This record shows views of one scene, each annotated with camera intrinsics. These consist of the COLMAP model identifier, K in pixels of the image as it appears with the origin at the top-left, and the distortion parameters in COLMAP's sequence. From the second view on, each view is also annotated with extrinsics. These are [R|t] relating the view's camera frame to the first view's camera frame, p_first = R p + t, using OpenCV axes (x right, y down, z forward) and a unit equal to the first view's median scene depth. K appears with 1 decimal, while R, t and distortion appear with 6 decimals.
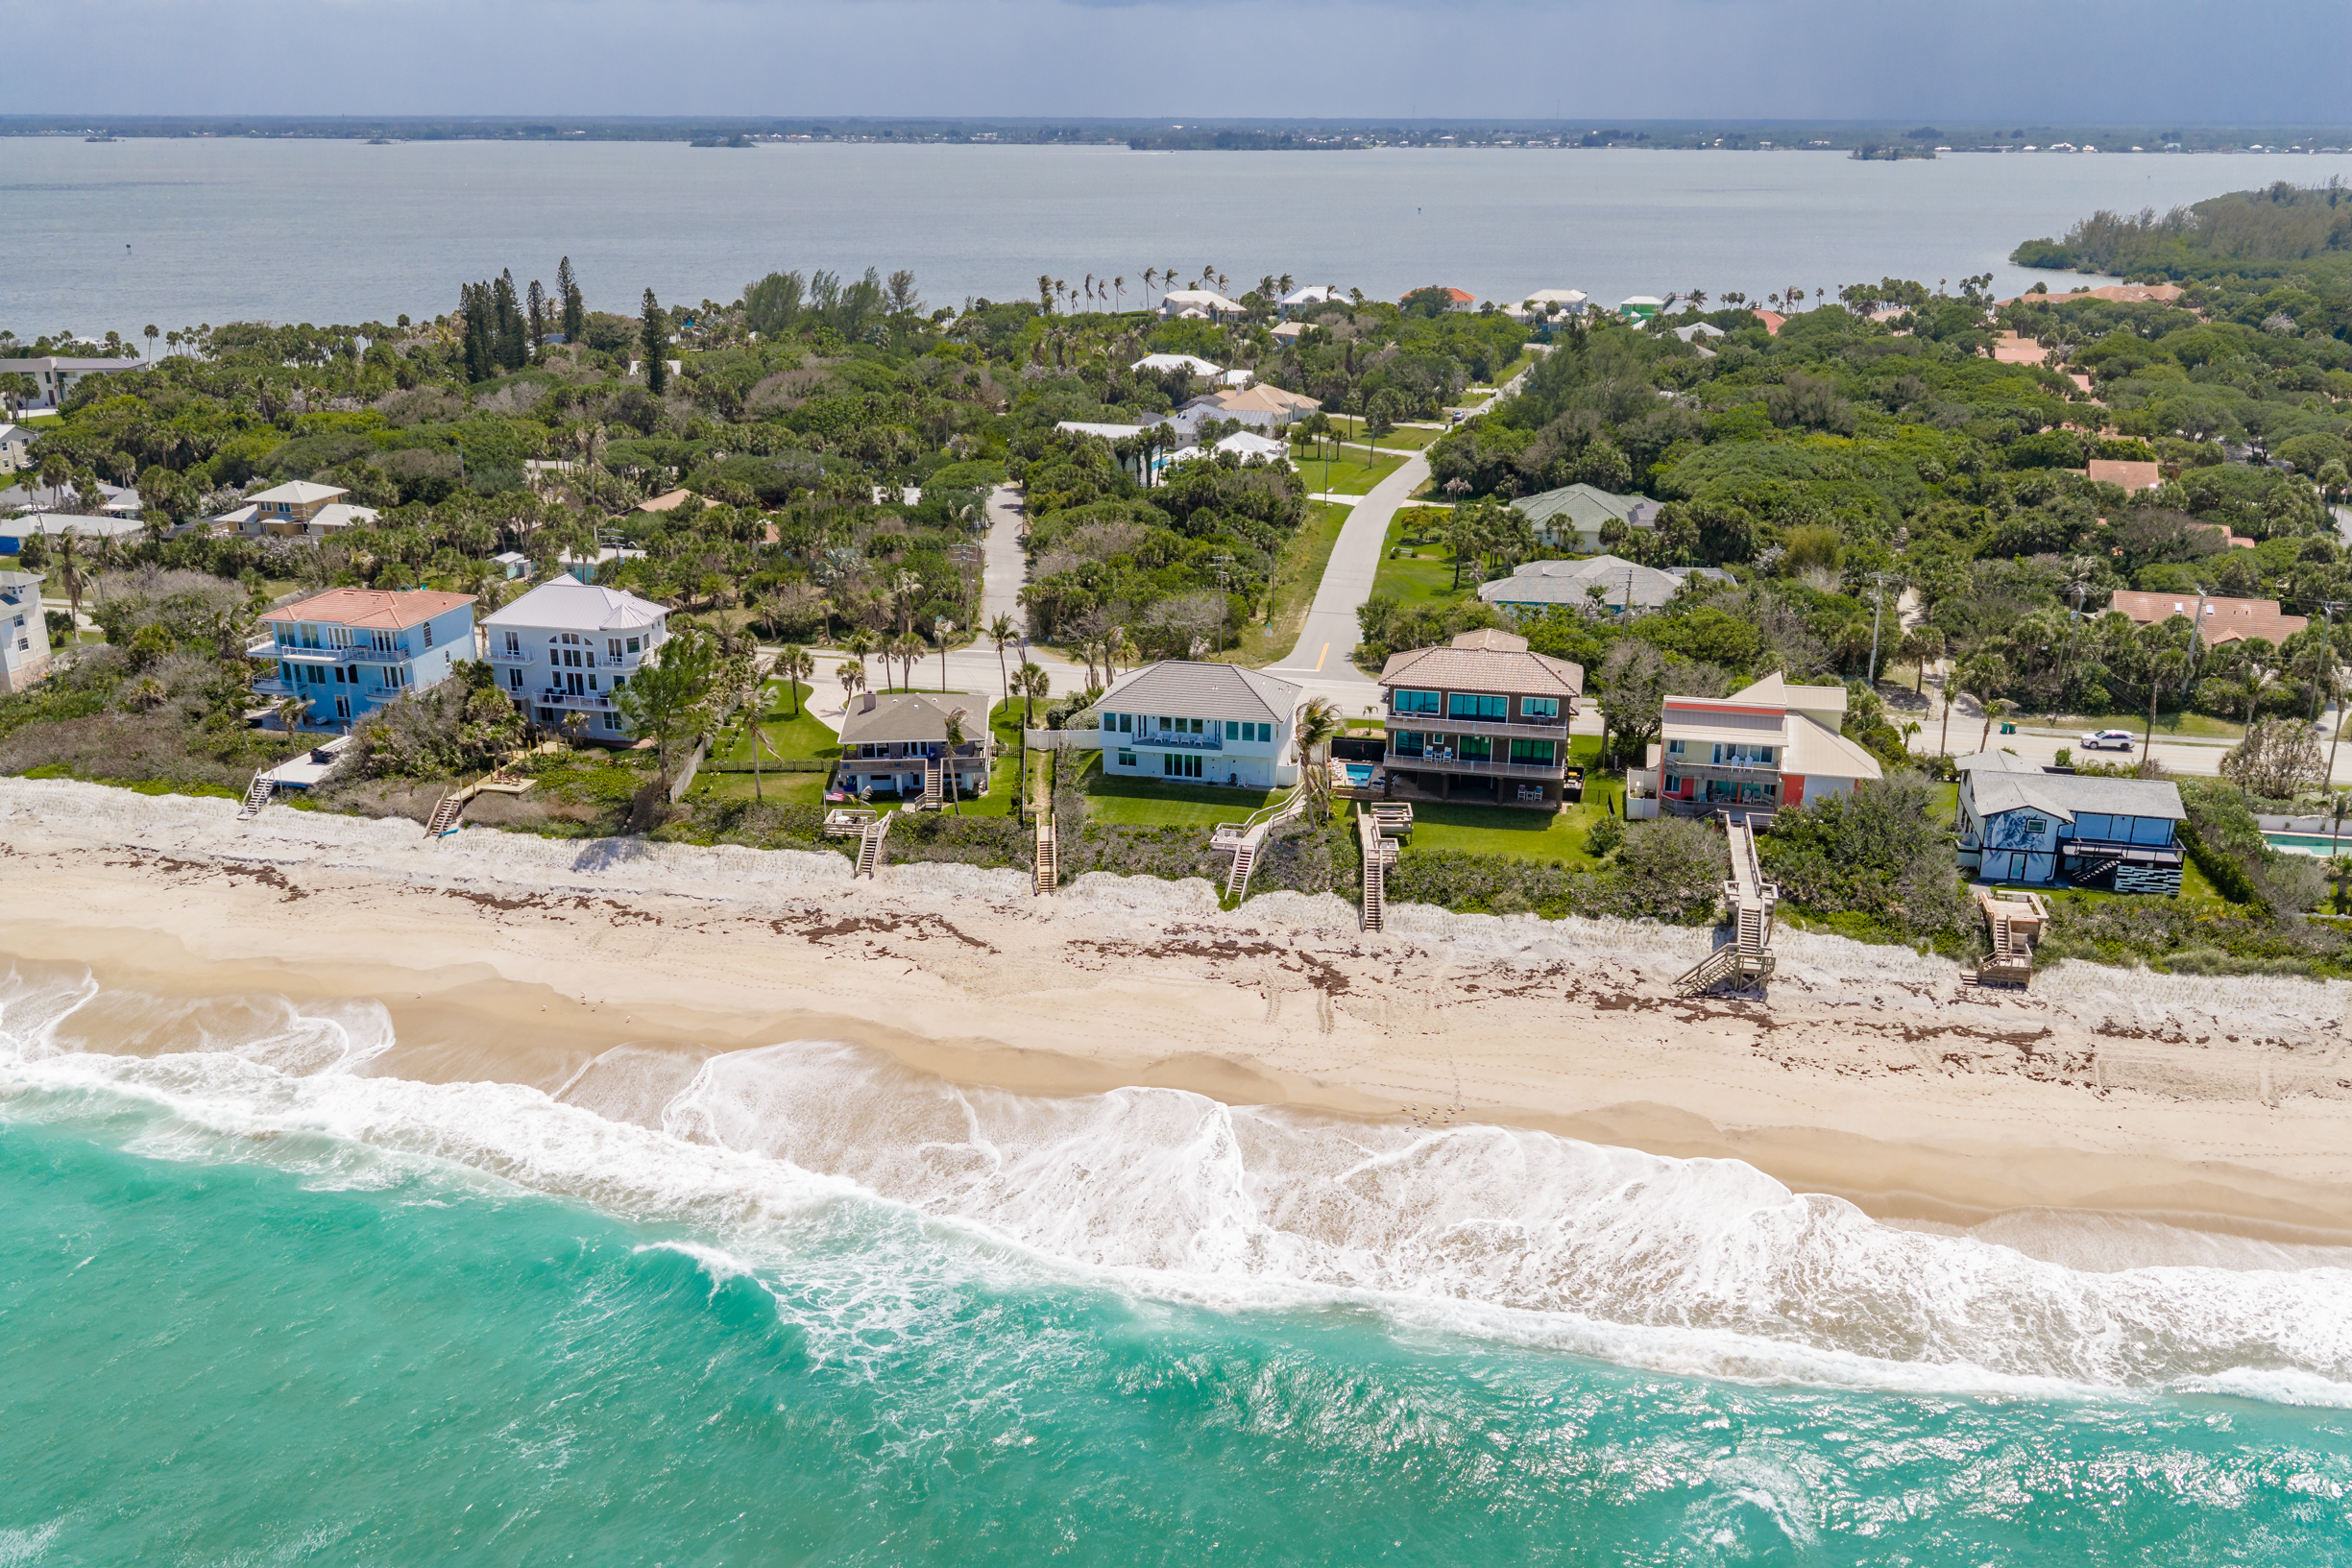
lens RADIAL K [[1952.1, 0, 1183.0], [0, 1952.1, 788.5], [0, 0, 1]] dist [0.025229, -0.039656]
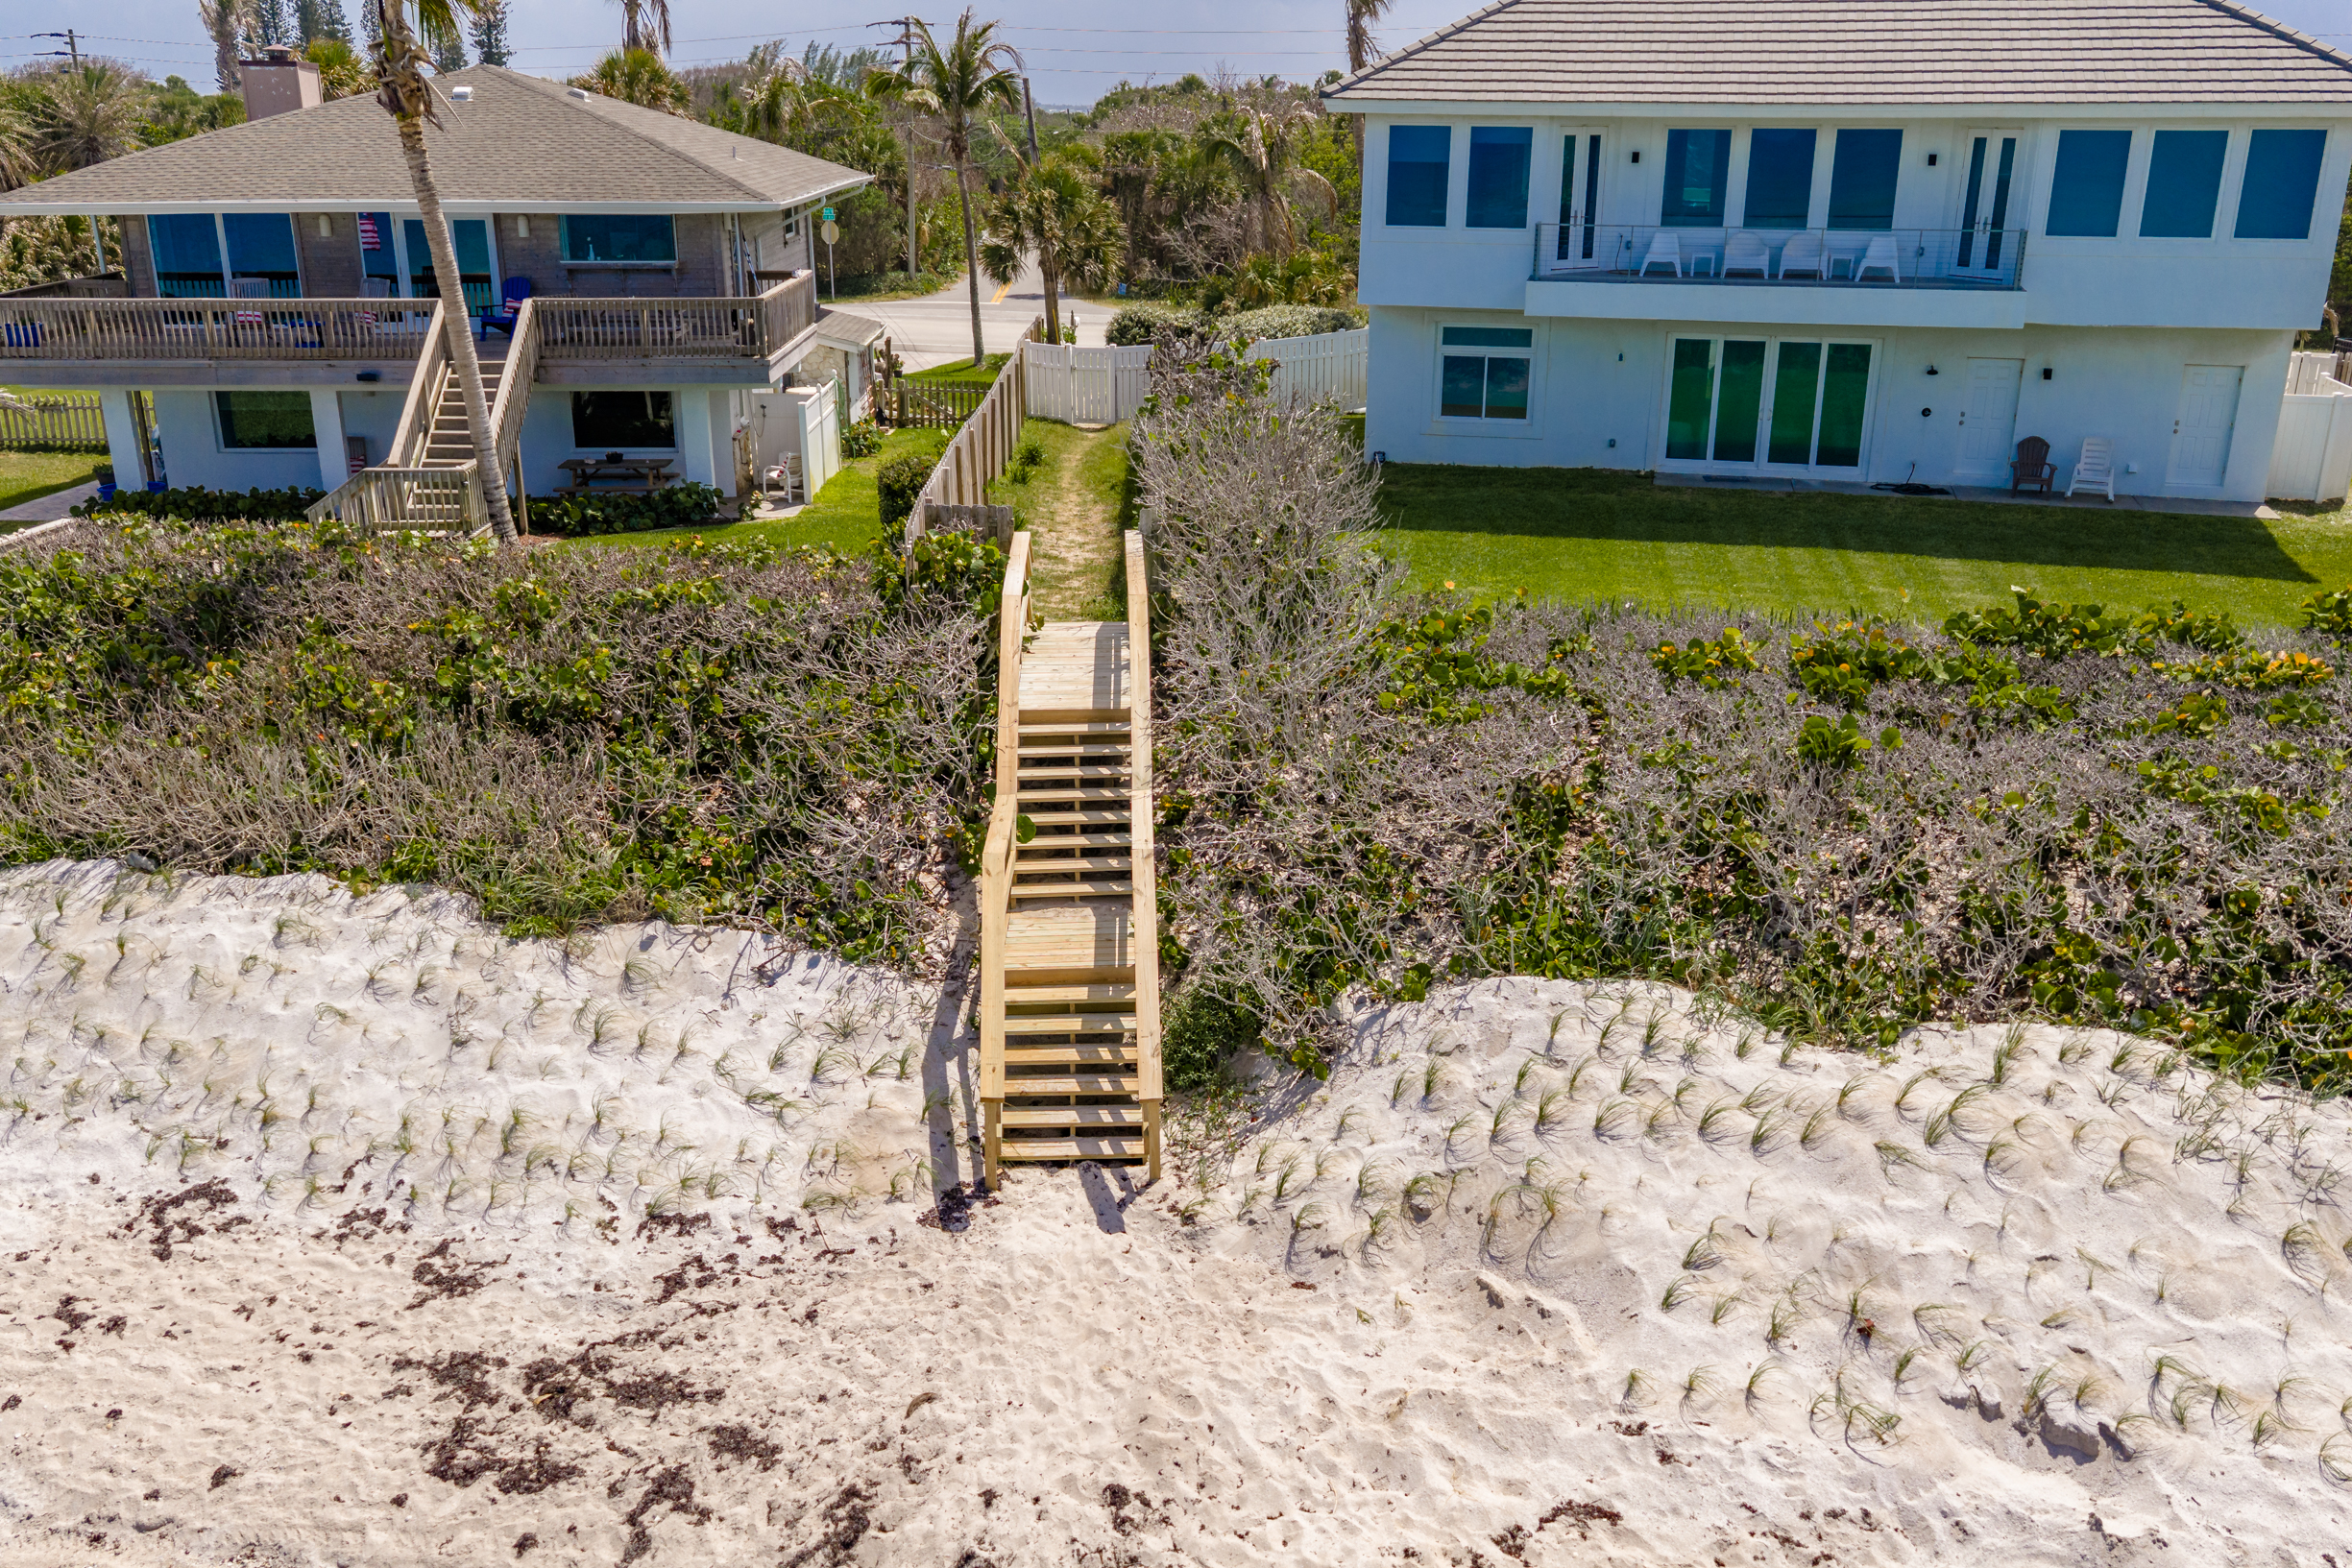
lens RADIAL K [[1952.1, 0, 1183.0], [0, 1952.1, 788.5], [0, 0, 1]] dist [0.025229, -0.039656]
pose [[0.999554, 0.015250, -0.025684, -0.060334], [-0.015044, 0.999853, 0.008192, 0.031305], [0.025806, -0.007802, 0.999637, 0.884352]]
